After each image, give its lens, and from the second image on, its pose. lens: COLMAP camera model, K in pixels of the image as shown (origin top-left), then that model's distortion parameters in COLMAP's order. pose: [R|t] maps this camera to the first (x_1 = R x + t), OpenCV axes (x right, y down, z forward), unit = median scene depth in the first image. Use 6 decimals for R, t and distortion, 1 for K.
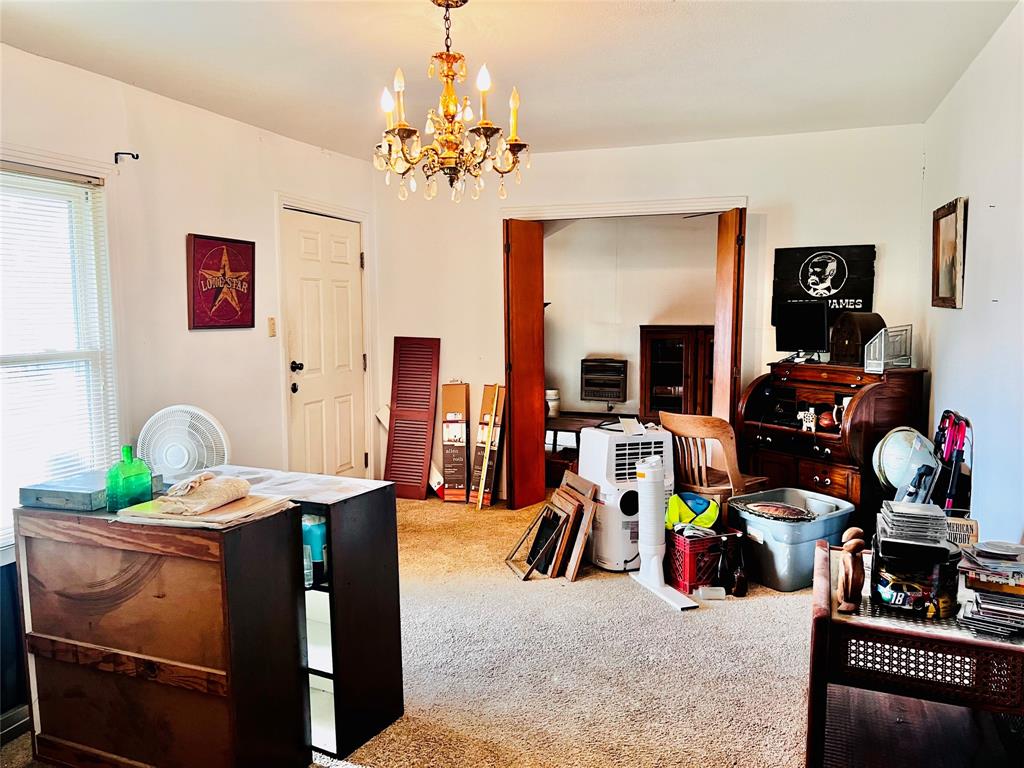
lens RADIAL K [[764.0, 0, 514.2], [0, 764.0, 377.7], [0, 0, 1]] dist [0.045027, -0.023794]
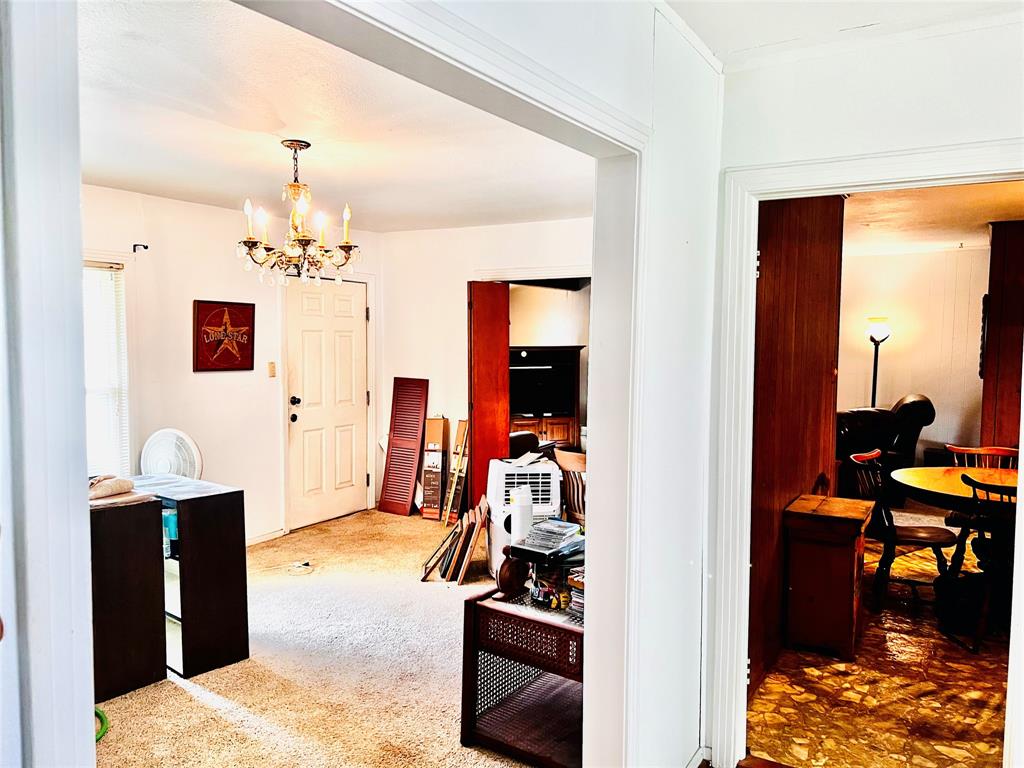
lens RADIAL K [[764.0, 0, 509.6], [0, 764.0, 389.7], [0, 0, 1]] dist [0.045027, -0.023794]
pose [[0.974825, 0.025826, -0.221471, 0.376759], [-0.031642, 0.999240, -0.022754, -0.017130], [0.220715, 0.029189, 0.974902, -0.160943]]
